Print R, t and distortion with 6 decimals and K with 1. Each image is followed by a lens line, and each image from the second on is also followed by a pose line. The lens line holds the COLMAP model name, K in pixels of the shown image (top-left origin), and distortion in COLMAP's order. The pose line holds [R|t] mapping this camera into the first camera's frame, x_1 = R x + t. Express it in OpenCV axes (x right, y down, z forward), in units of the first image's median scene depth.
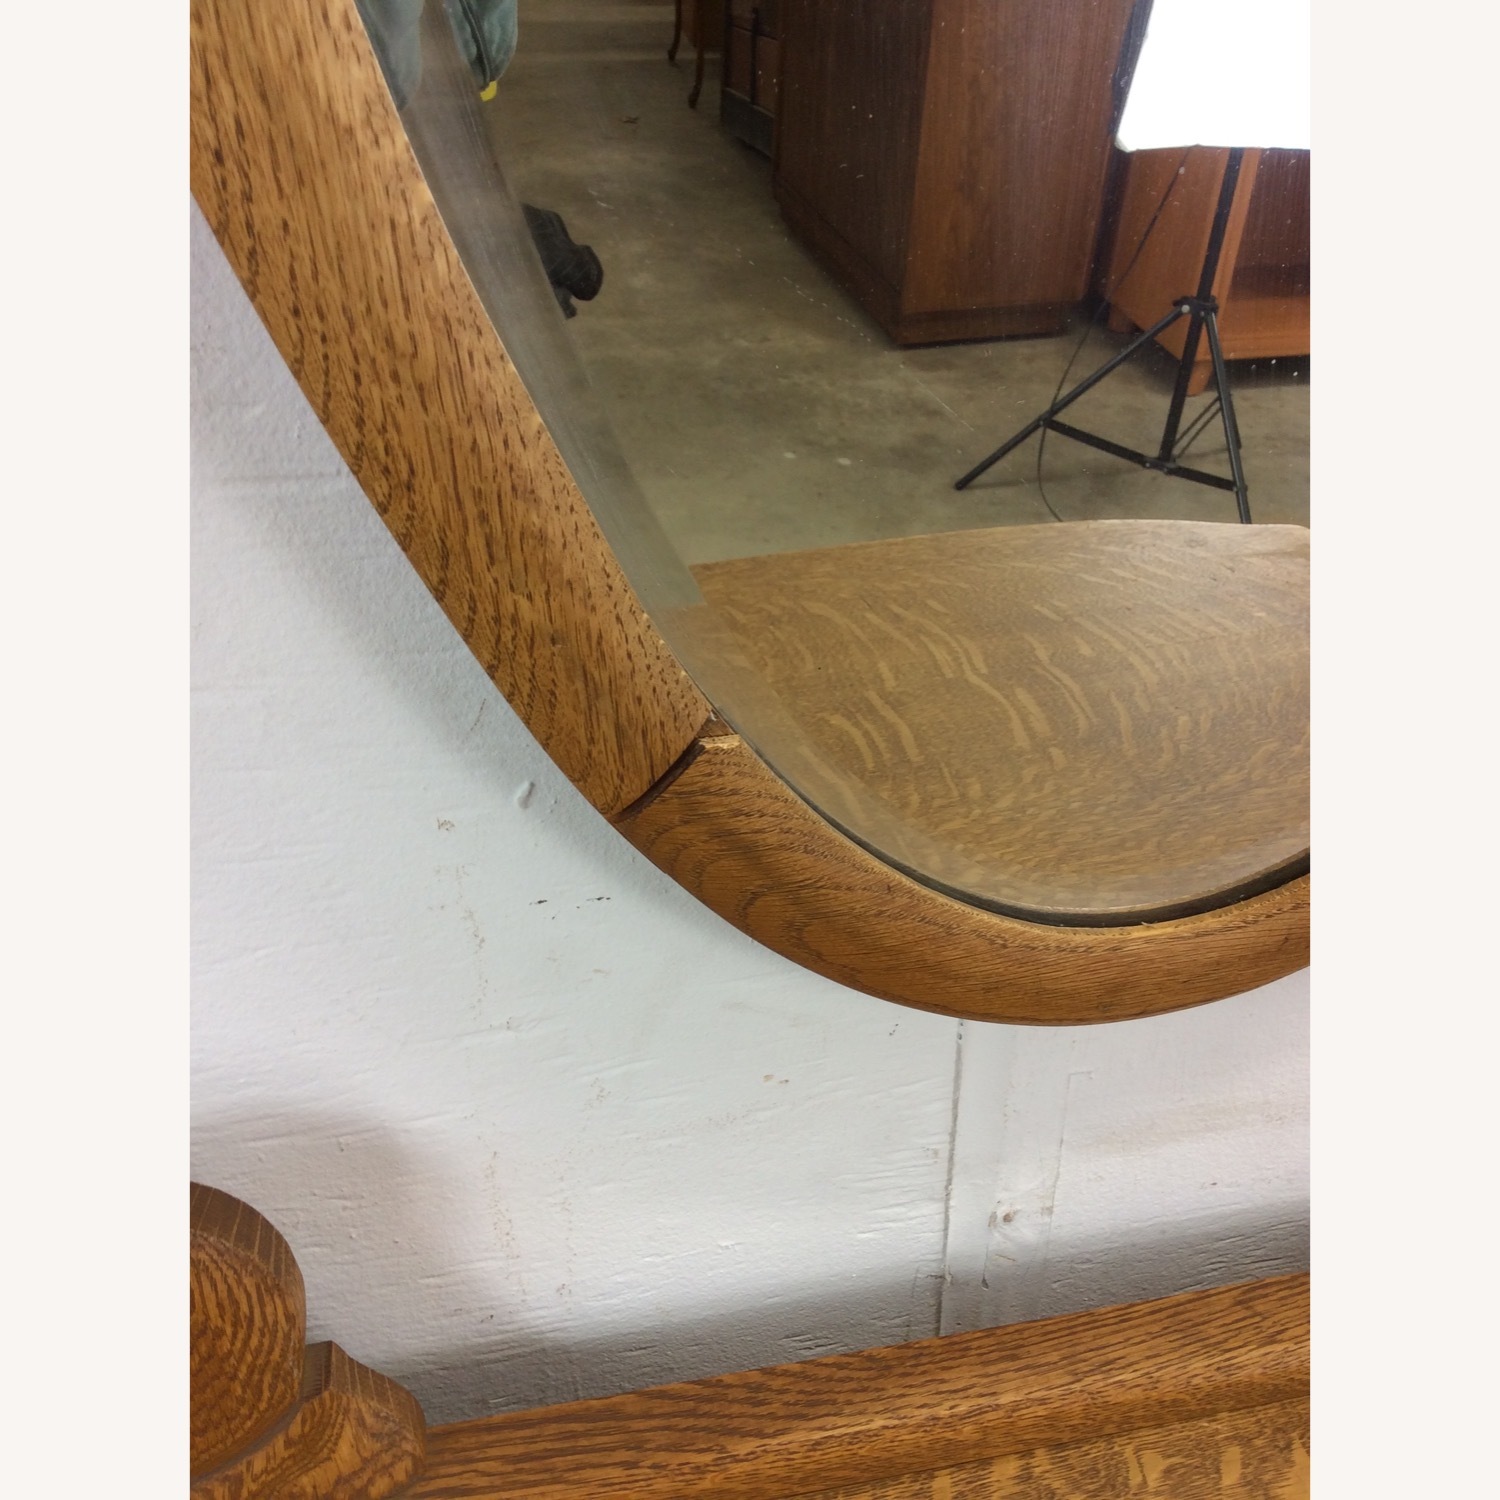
lens RADIAL K [[1385.9, 0, 741.5], [0, 1385.9, 754.4], [0, 0, 1]] dist [0.047331, 0.000000]
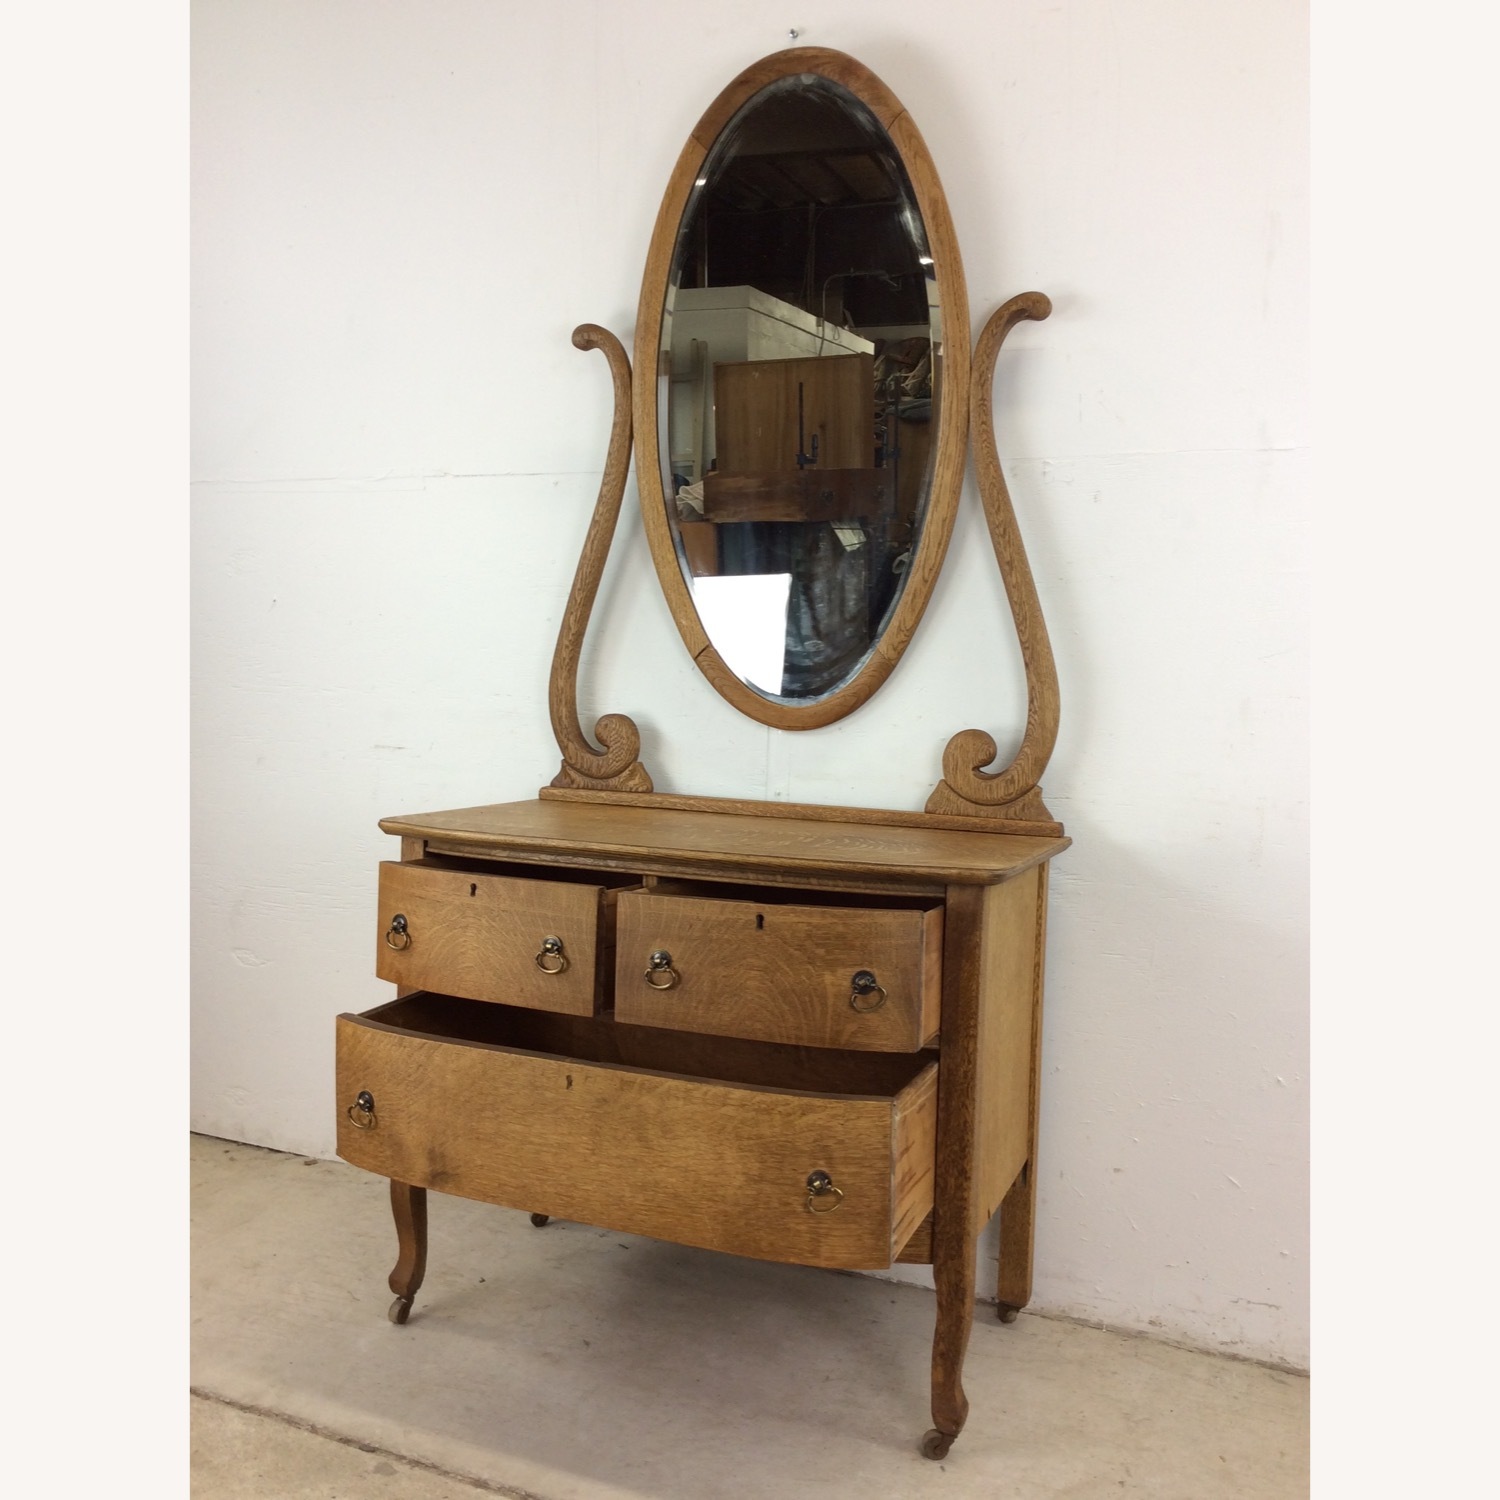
lens RADIAL K [[1385.9, 0, 736.7], [0, 1385.9, 741.2], [0, 0, 1]] dist [0.047331, 0.000000]
pose [[0.814472, 0.053099, -0.577769, 3.109452], [-0.313129, 0.878559, -0.360672, 2.152741], [0.488453, 0.474673, 0.732188, -2.815586]]
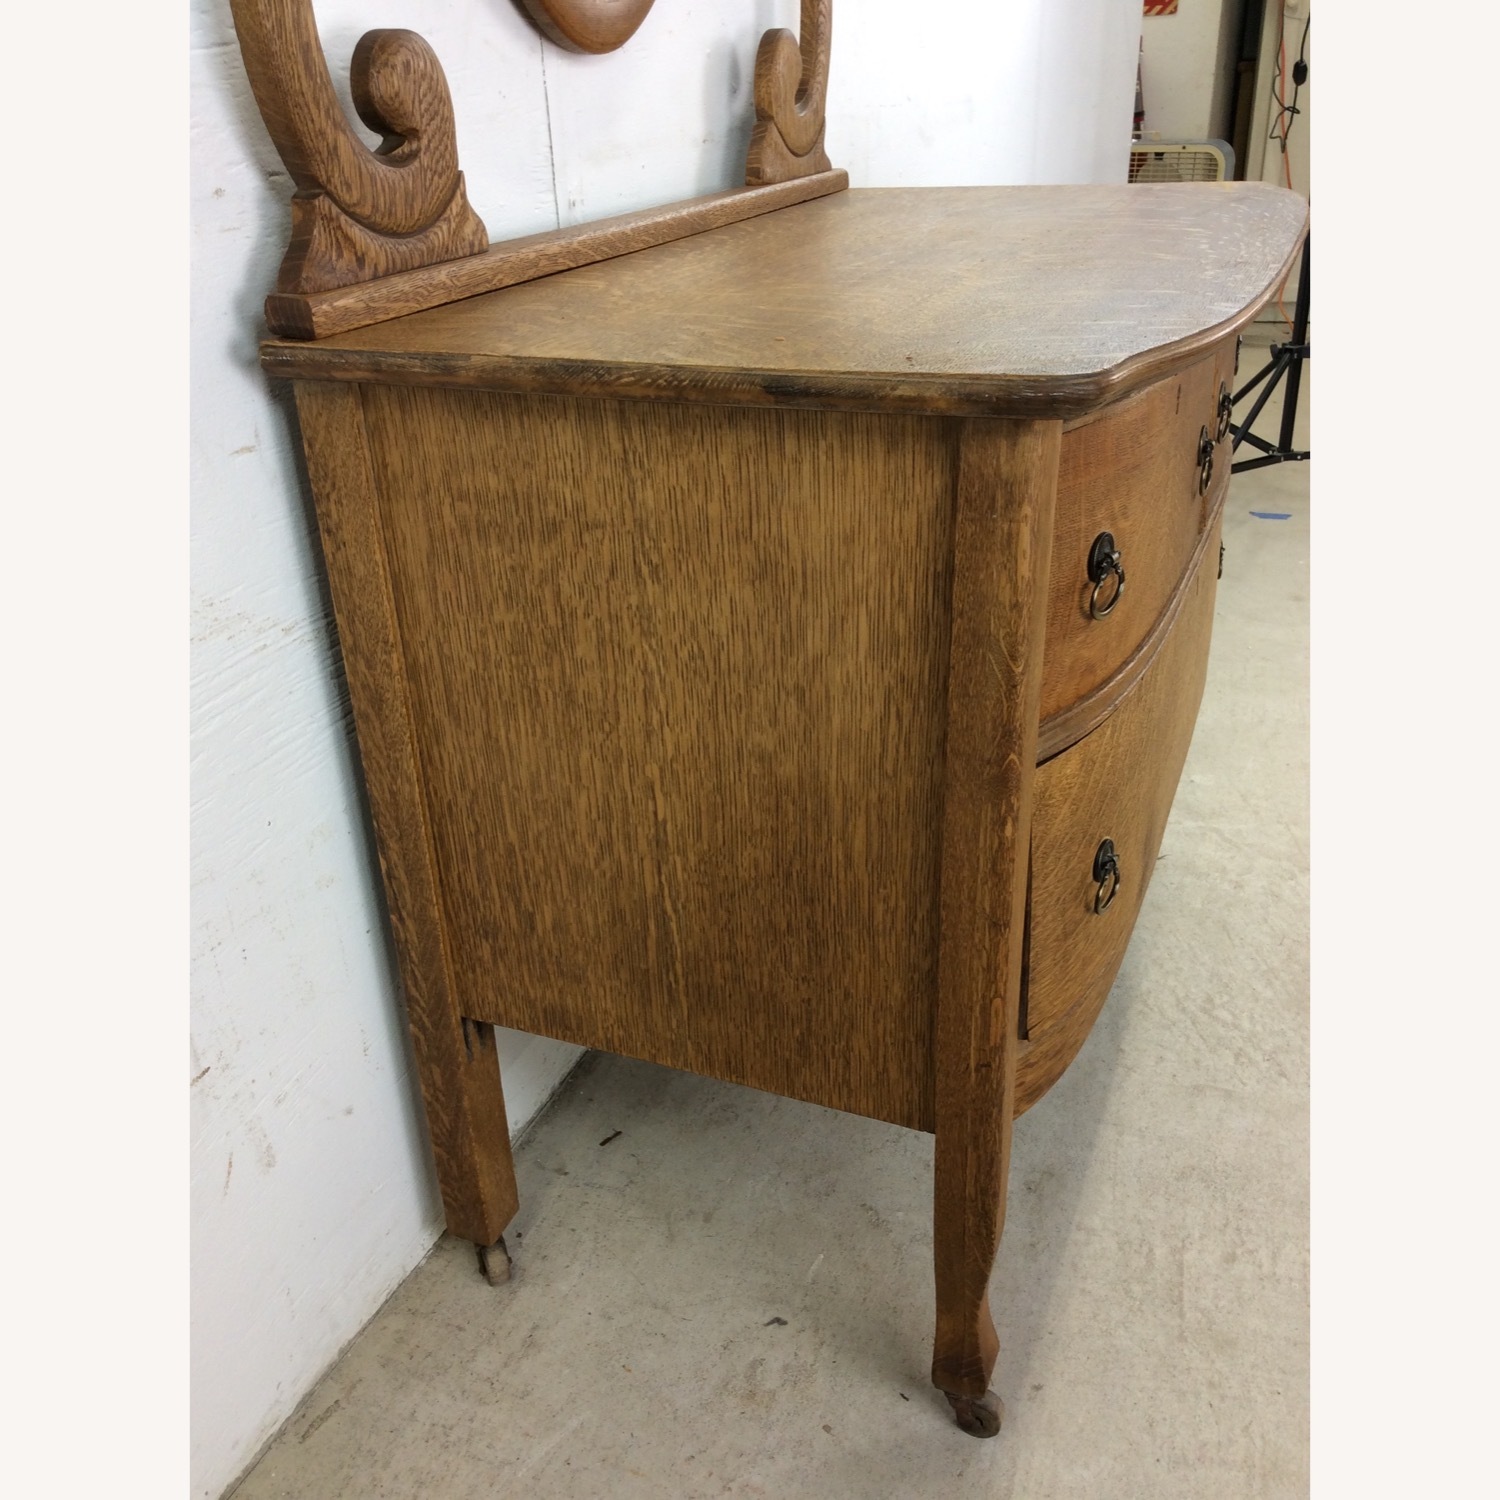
lens RADIAL K [[1385.9, 0, 745.8], [0, 1385.9, 751.9], [0, 0, 1]] dist [0.047331, 0.000000]
pose [[0.565292, -0.385389, 0.729329, -1.867952], [0.437926, 0.889477, 0.130584, 1.096034], [-0.699047, 0.245574, 0.671586, -0.523344]]
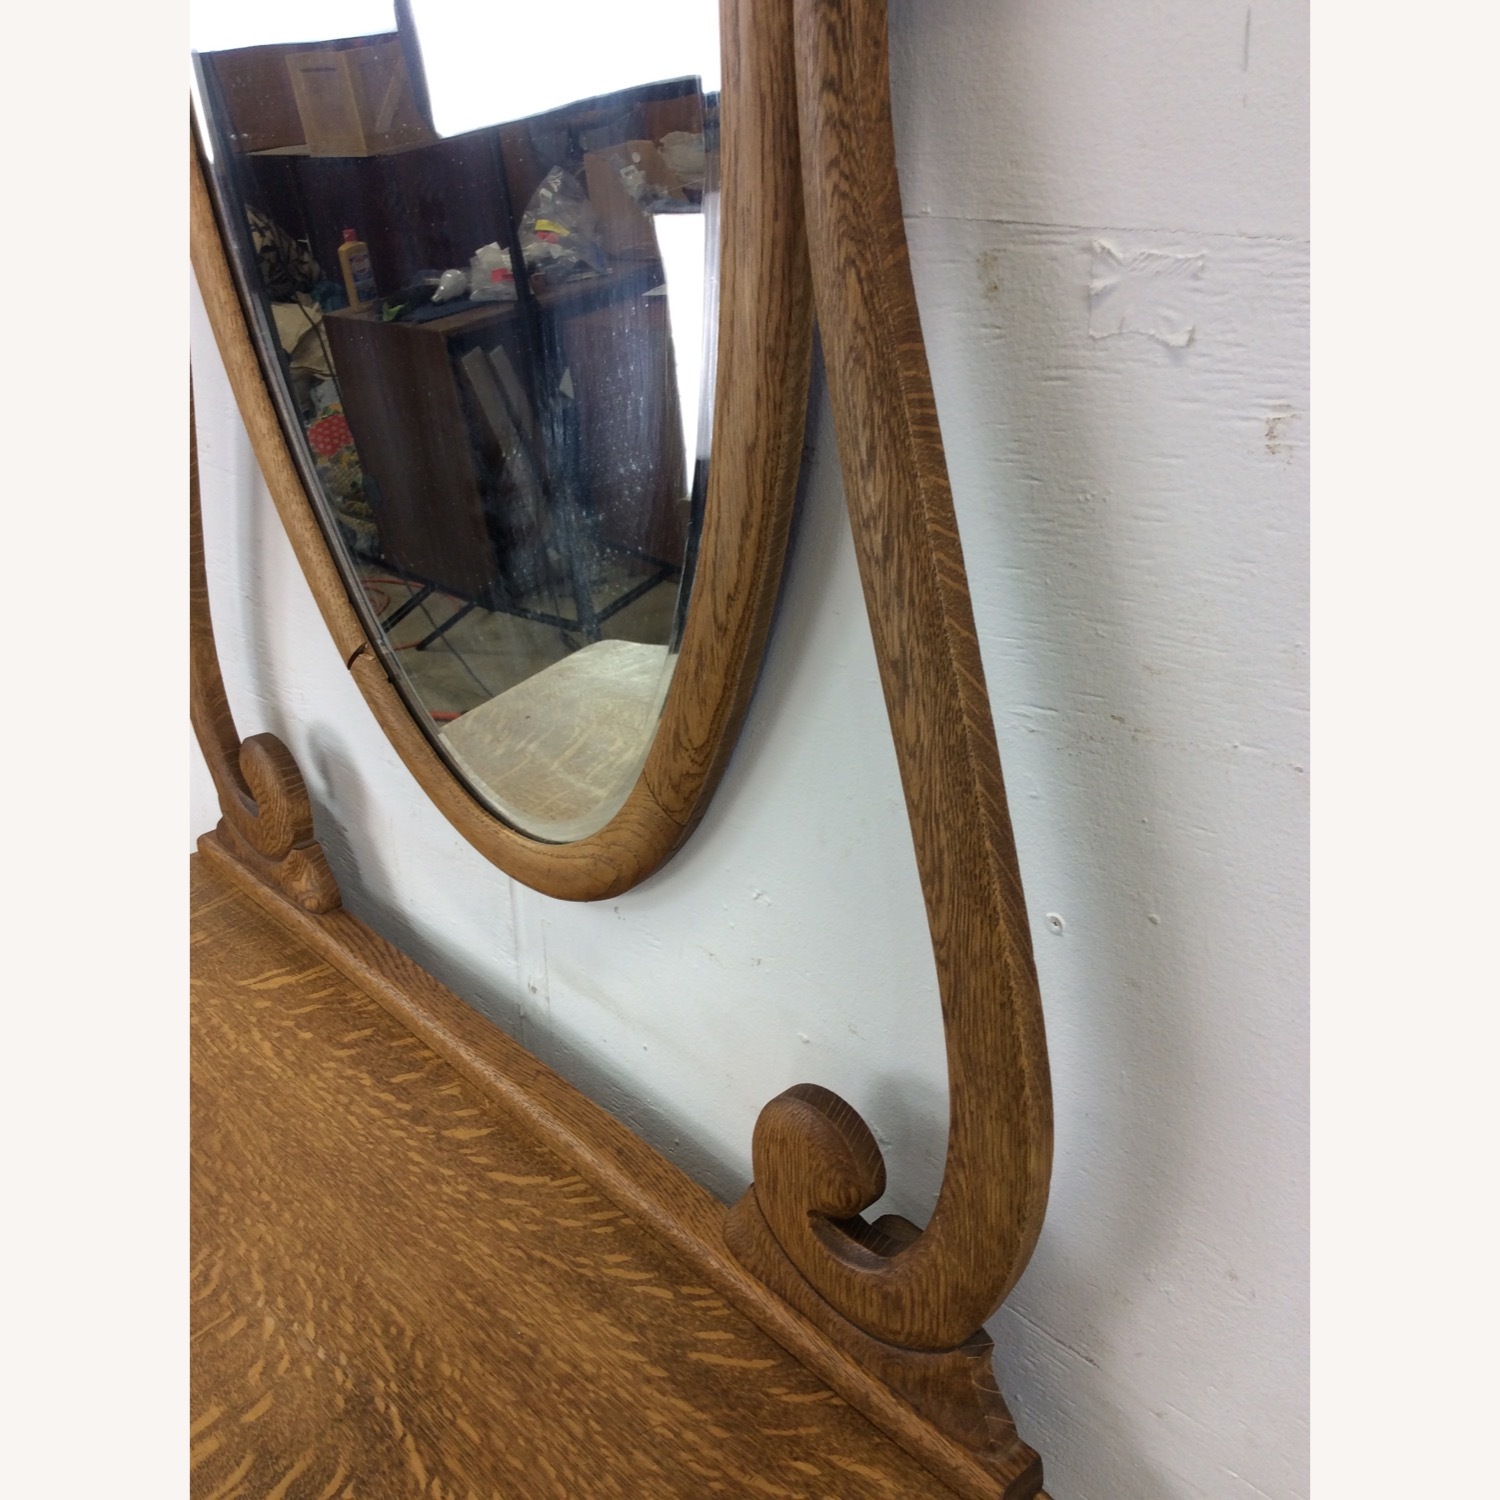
lens RADIAL K [[1385.9, 0, 739.8], [0, 1385.9, 761.7], [0, 0, 1]] dist [0.047331, 0.000000]
pose [[0.514917, 0.359602, -0.778169, 2.043004], [-0.421975, 0.896491, 0.135058, -0.399677], [0.746189, 0.258825, 0.613362, -0.058270]]
